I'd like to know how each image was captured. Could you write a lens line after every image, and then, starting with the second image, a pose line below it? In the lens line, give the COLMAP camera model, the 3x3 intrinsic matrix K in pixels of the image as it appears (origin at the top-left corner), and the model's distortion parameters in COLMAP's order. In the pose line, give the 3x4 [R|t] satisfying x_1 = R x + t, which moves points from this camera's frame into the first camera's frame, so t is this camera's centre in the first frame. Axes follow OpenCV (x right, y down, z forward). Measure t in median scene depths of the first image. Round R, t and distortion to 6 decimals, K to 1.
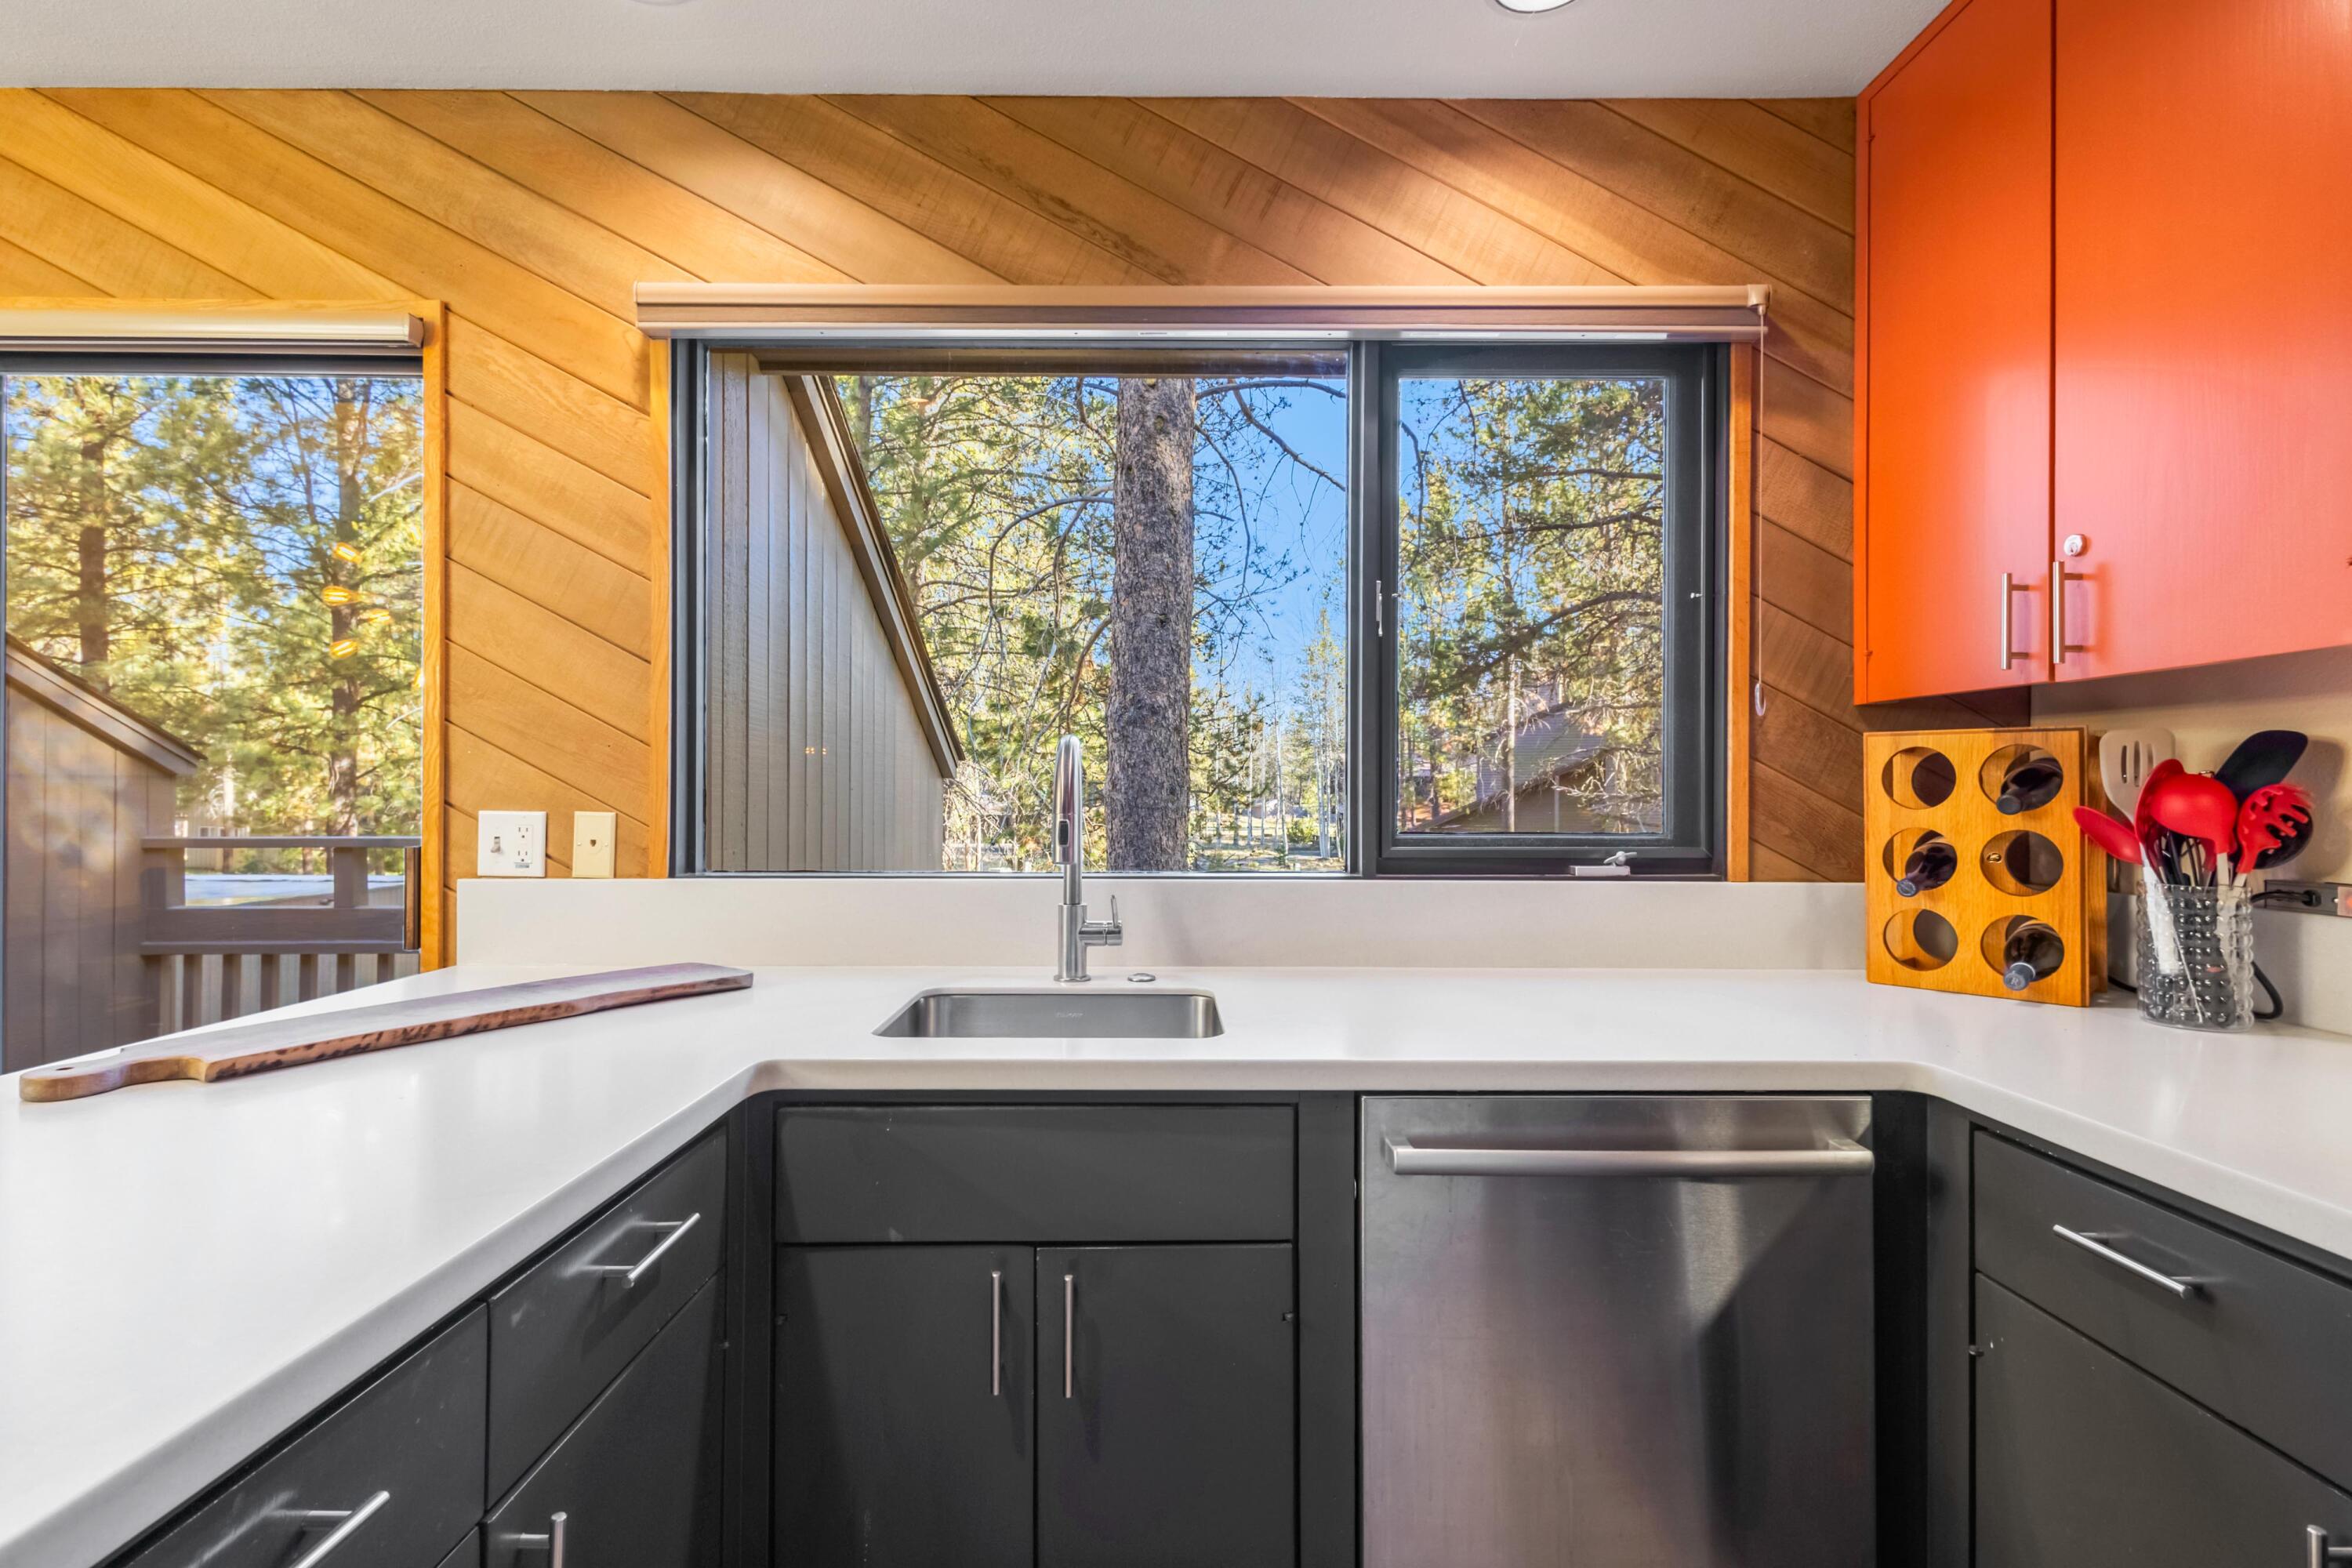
lens RADIAL K [[1083.5, 0, 1165.2], [0, 1083.5, 785.2], [0, 0, 1]] dist [0.014428, -0.004940]
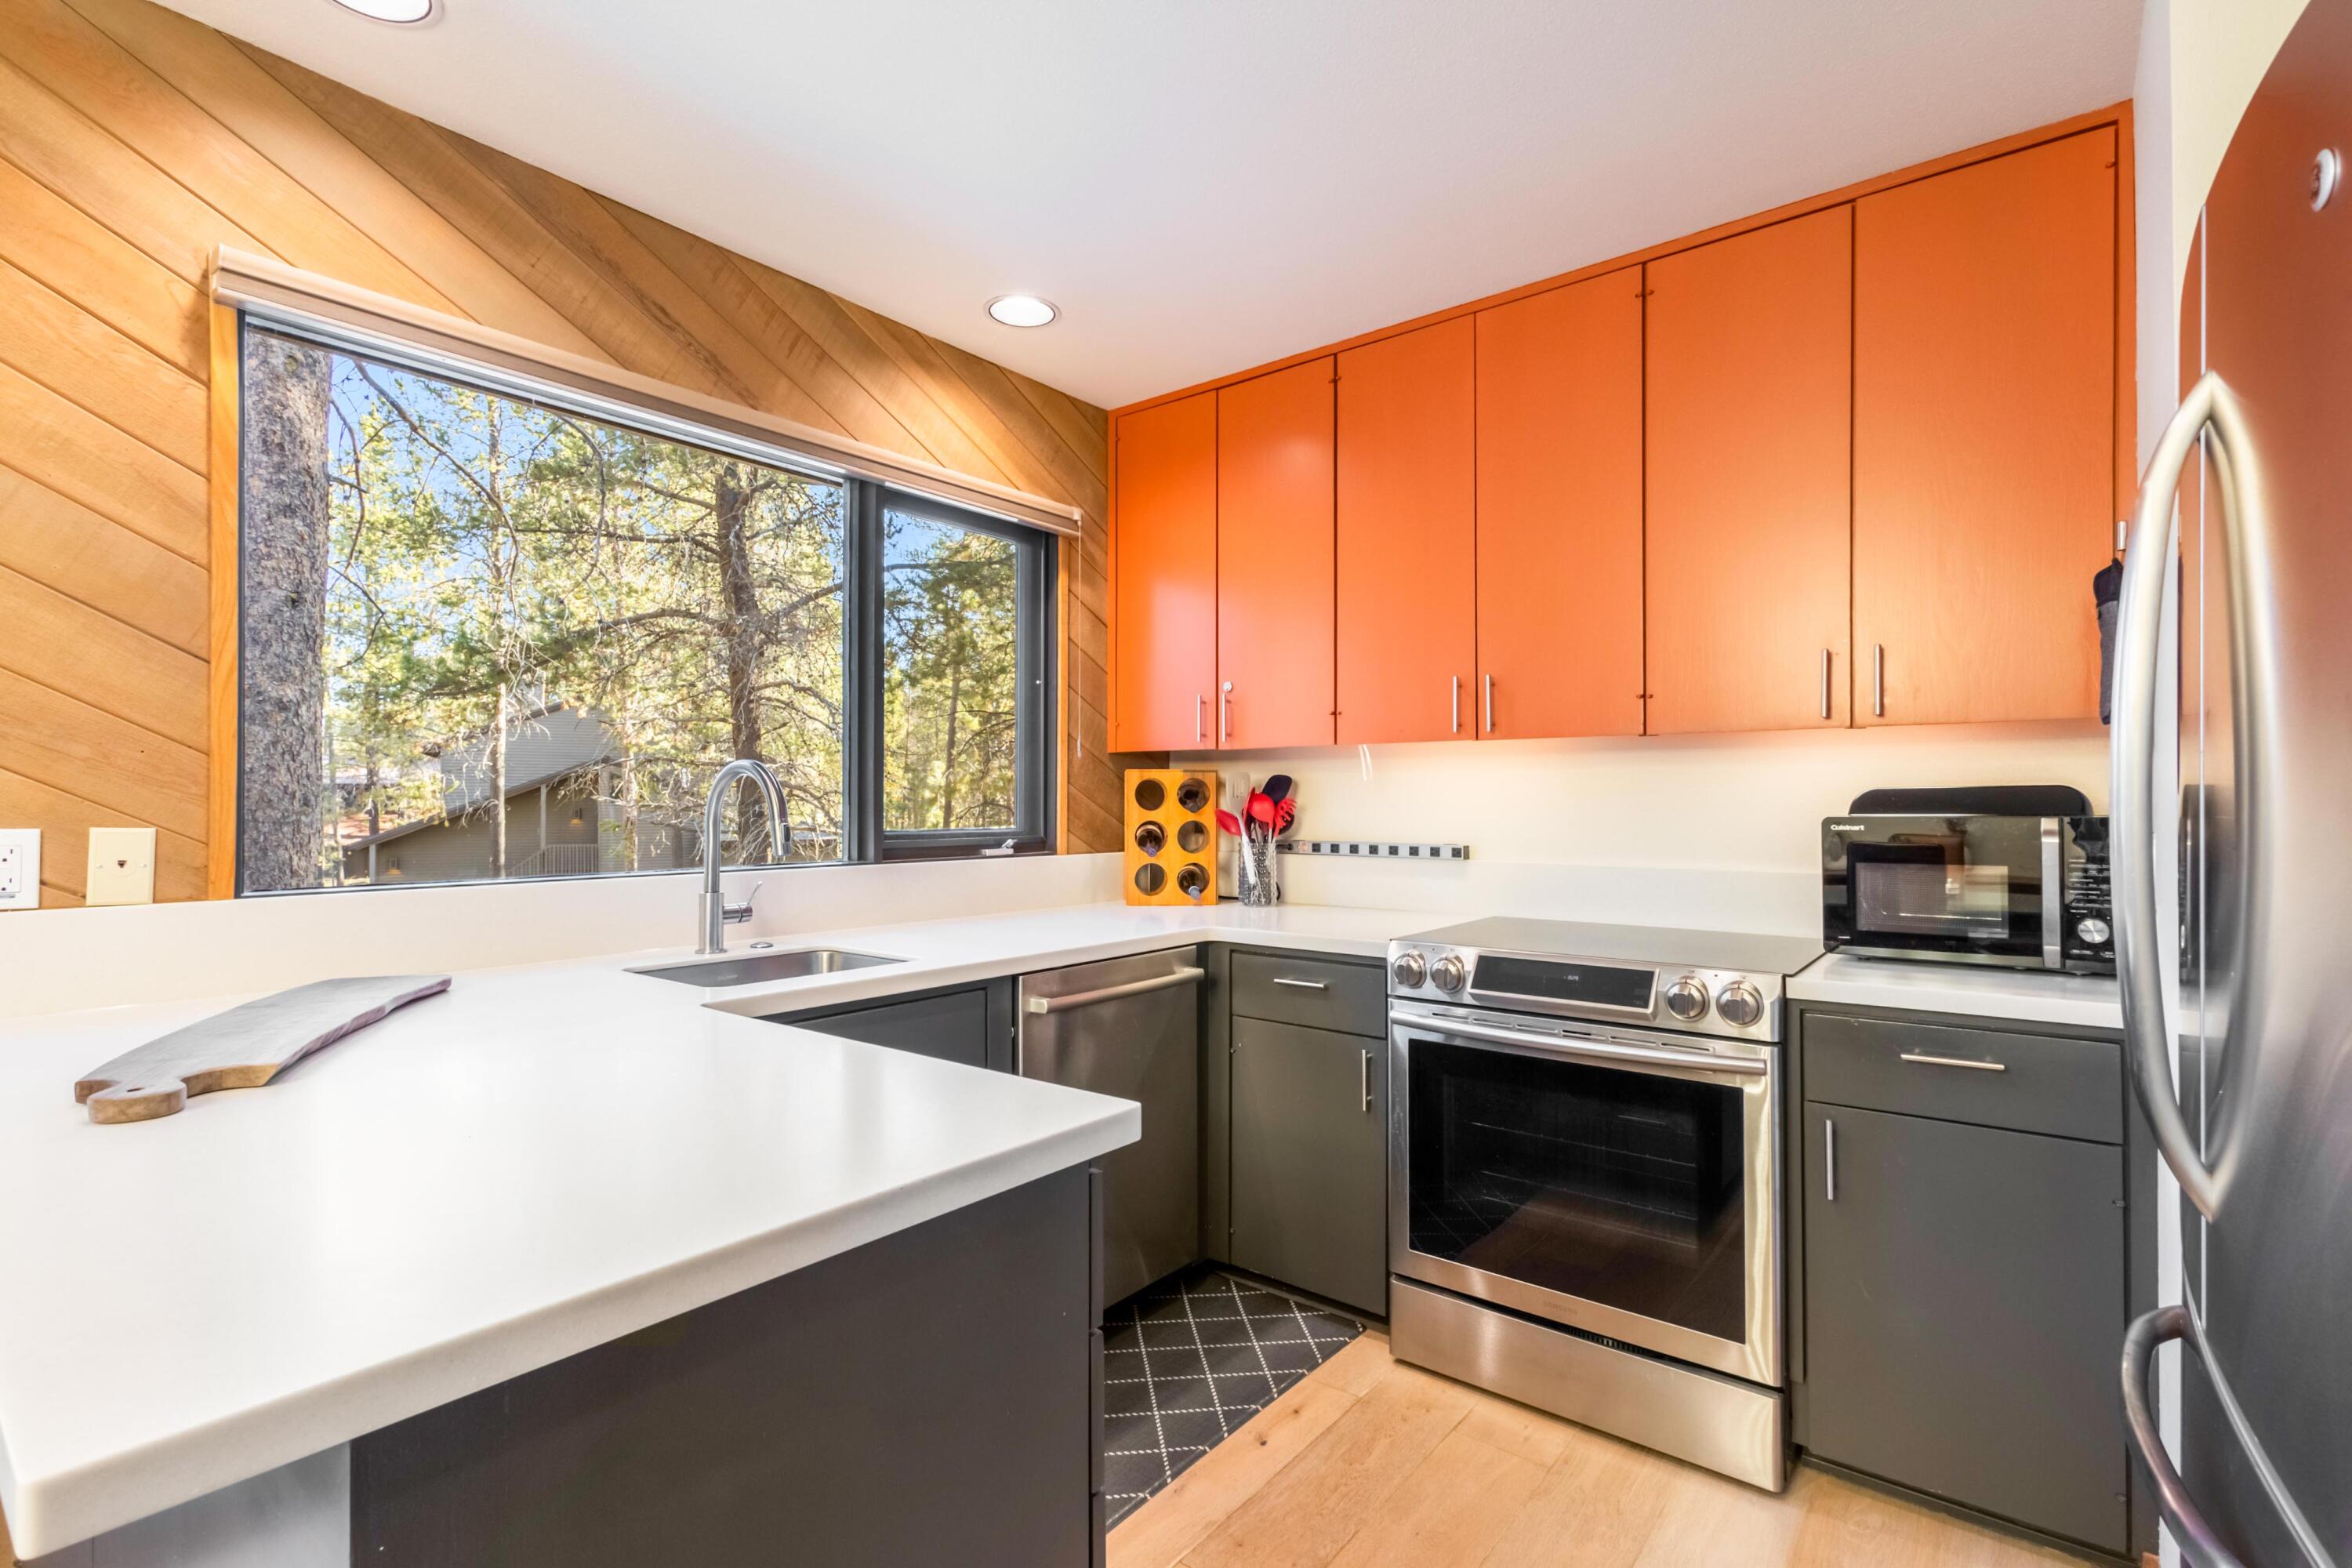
lens RADIAL K [[1083.5, 0, 1180.2], [0, 1083.5, 798.0], [0, 0, 1]] dist [0.014428, -0.004940]
pose [[0.619922, 0.000475, 0.784663, -0.682947], [-0.002913, 0.999994, 0.001696, -0.002980], [-0.784658, -0.003337, 0.619920, -0.190345]]
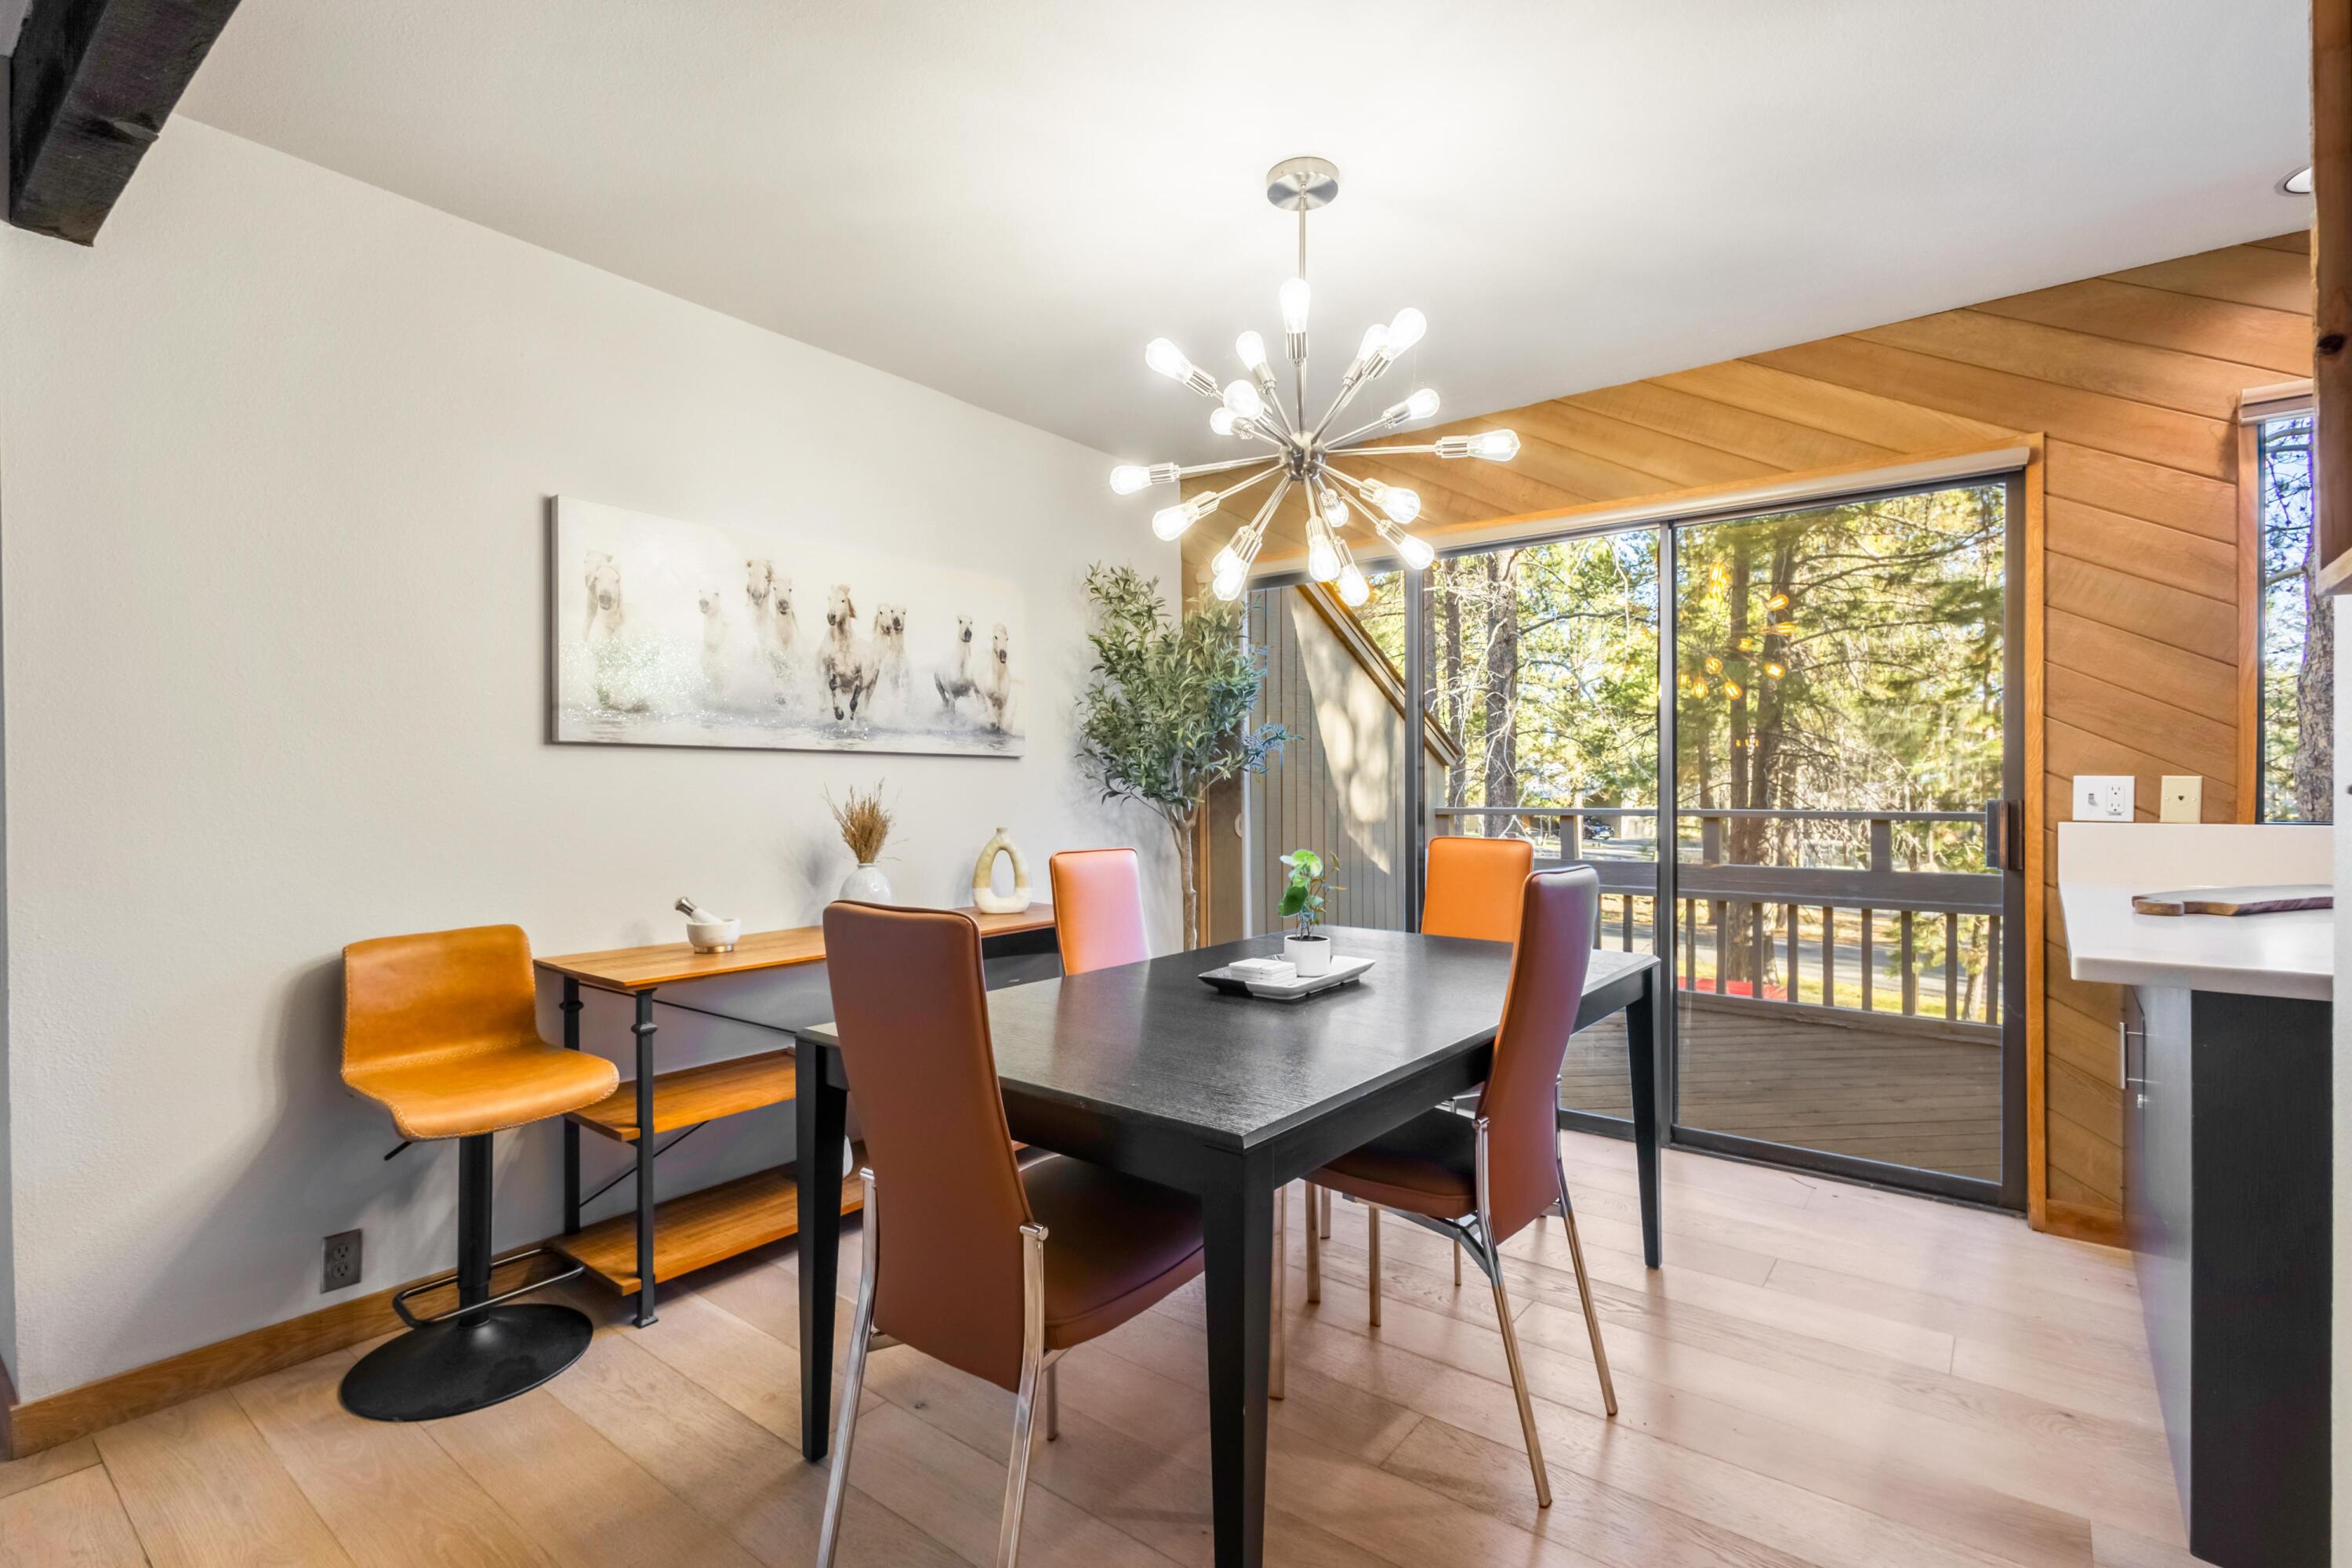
lens RADIAL K [[1083.5, 0, 1171.4], [0, 1083.5, 788.1], [0, 0, 1]] dist [0.014428, -0.004940]
pose [[0.788382, -0.004357, -0.615170, -0.682316], [0.010796, 0.999919, 0.006754, 0.016419], [0.615091, -0.011967, 0.788365, -0.896681]]
